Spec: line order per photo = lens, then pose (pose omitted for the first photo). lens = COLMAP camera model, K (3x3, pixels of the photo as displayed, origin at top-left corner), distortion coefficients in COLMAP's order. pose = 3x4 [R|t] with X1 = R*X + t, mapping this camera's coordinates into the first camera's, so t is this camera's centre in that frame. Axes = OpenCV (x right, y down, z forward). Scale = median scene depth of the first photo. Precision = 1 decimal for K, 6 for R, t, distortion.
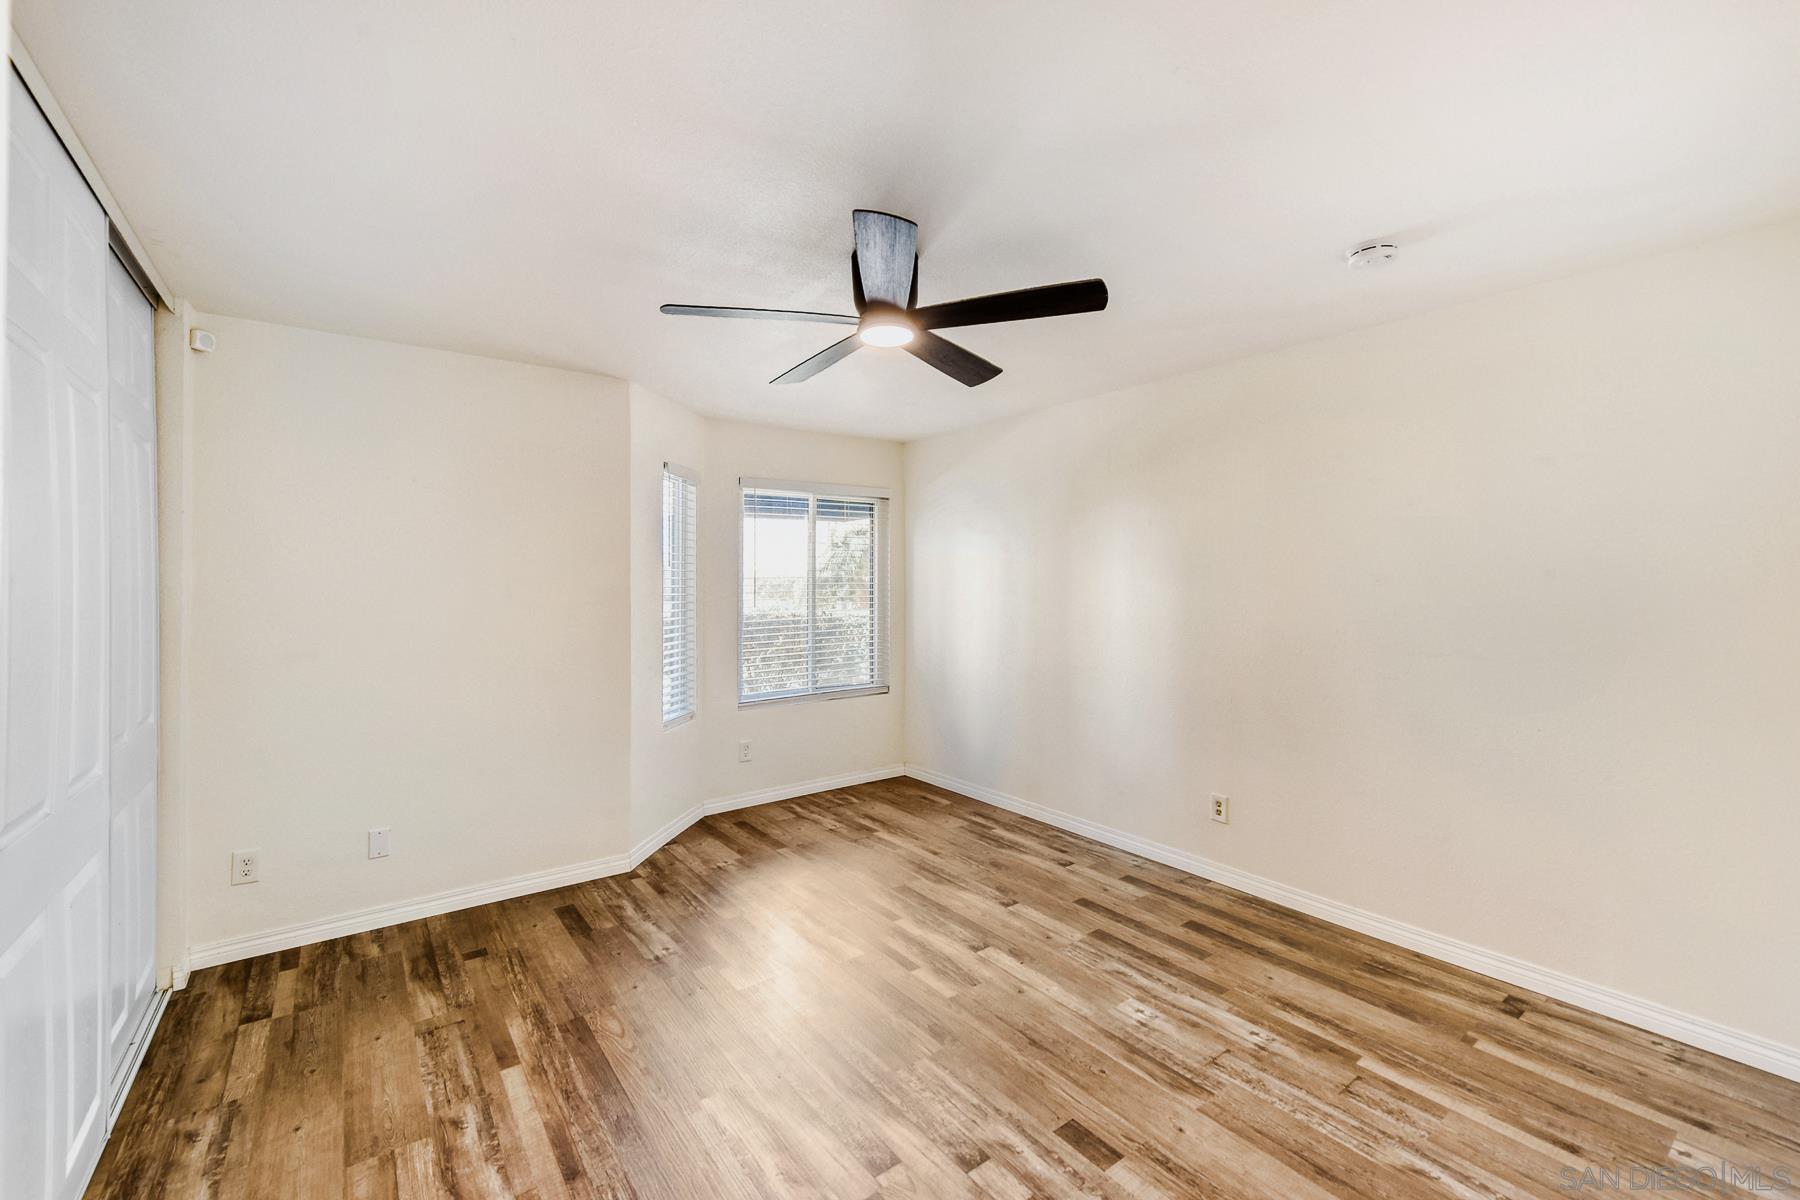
lens RADIAL K [[748.0, 0, 899.7], [0, 748.0, 590.8], [0, 0, 1]] dist [0.010852, -0.001194]
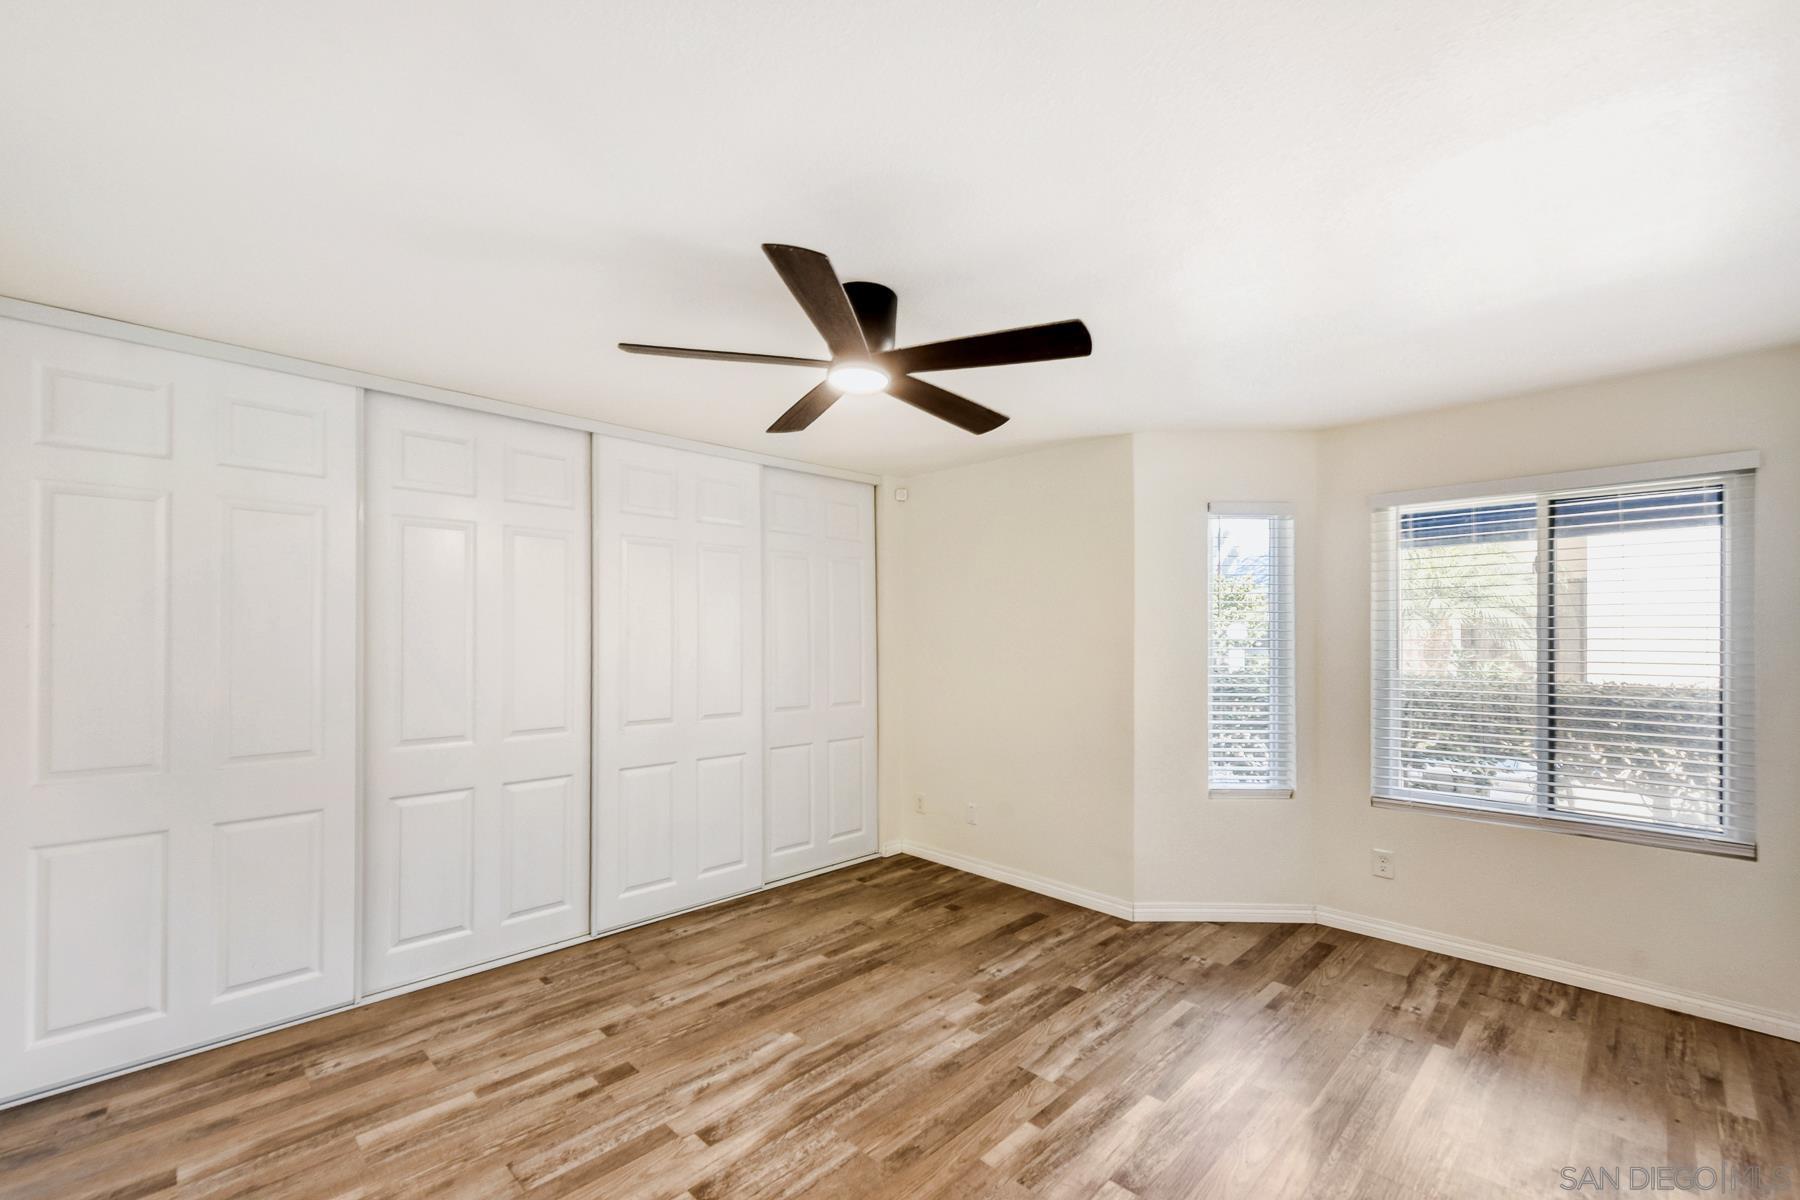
lens RADIAL K [[748.0, 0, 936.2], [0, 748.0, 631.0], [0, 0, 1]] dist [0.010852, -0.001194]
pose [[0.168994, 0.002687, -0.985613, 0.630238], [-0.014103, 0.999900, 0.000308, -0.012996], [0.985516, 0.013848, 0.169015, 0.606910]]
